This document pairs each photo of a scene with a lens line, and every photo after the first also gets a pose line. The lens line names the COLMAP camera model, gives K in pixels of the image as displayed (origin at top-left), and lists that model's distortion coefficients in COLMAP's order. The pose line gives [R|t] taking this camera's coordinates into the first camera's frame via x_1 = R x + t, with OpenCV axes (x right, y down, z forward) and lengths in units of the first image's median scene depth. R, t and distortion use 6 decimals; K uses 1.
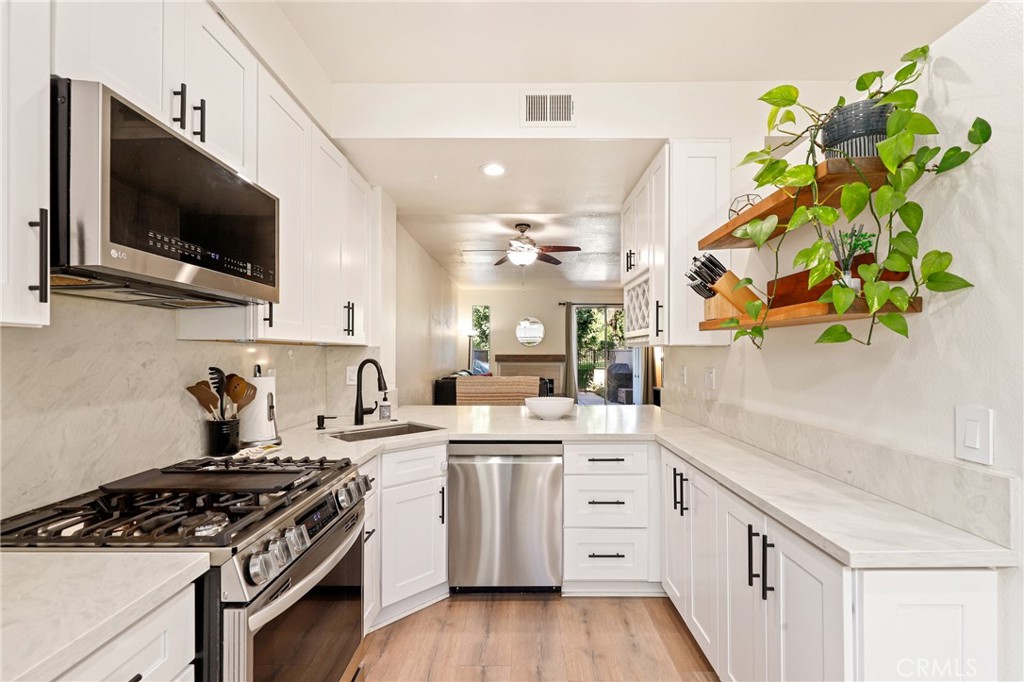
lens RADIAL K [[467.1, 0, 515.2], [0, 467.1, 351.4], [0, 0, 1]] dist [0.001210, -0.000136]
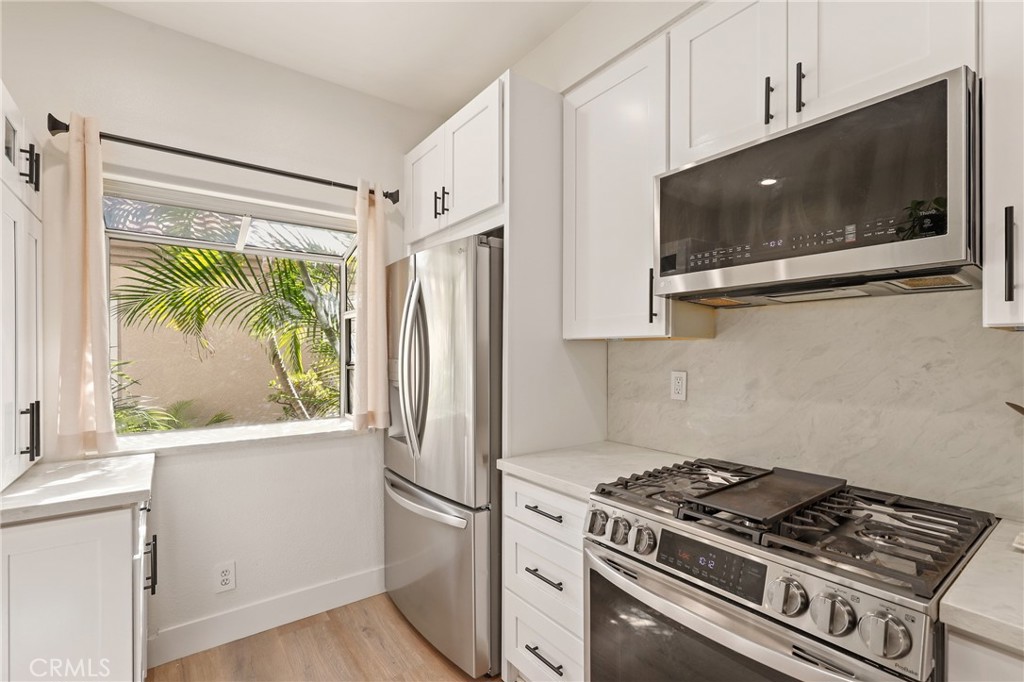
lens RADIAL K [[467.1, 0, 515.2], [0, 467.1, 351.4], [0, 0, 1]] dist [0.001210, -0.000136]
pose [[-0.792399, 0.000811, -0.610003, 0.215228], [0.005206, 0.999972, -0.005433, 0.003494], [0.609981, -0.007481, -0.792381, 1.015509]]
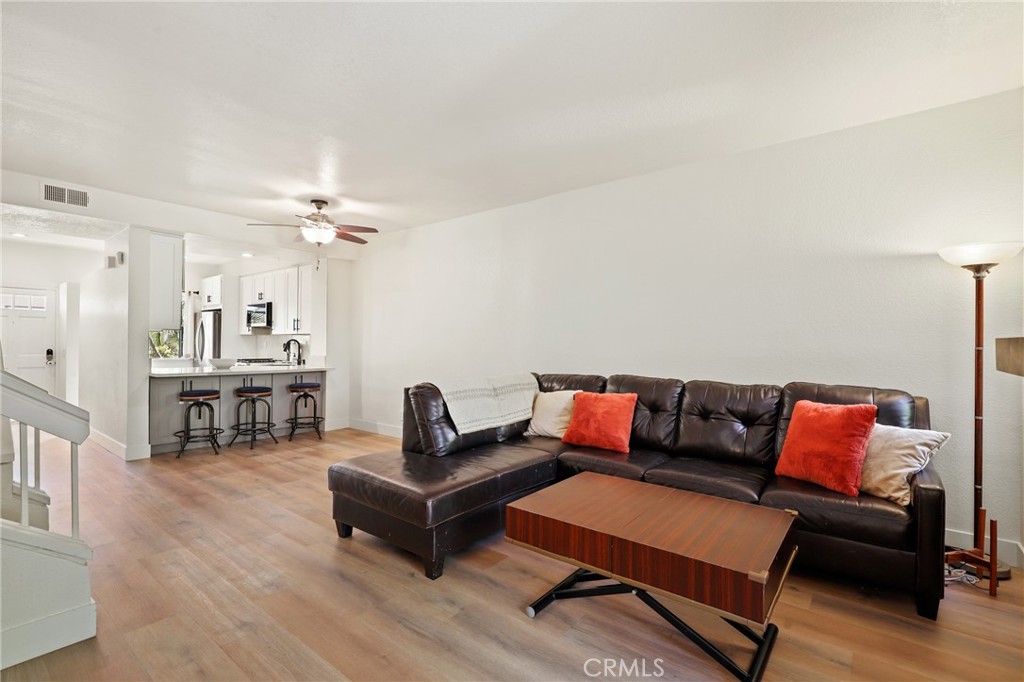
lens RADIAL K [[467.6, 0, 518.5], [0, 467.6, 341.6], [0, 0, 1]] dist [-0.000070, 0.000327]
pose [[-0.609038, -0.008230, -0.793098, 1.407395], [-0.003932, 0.999965, -0.007358, 0.061033], [0.793131, -0.001363, -0.609049, 5.095722]]
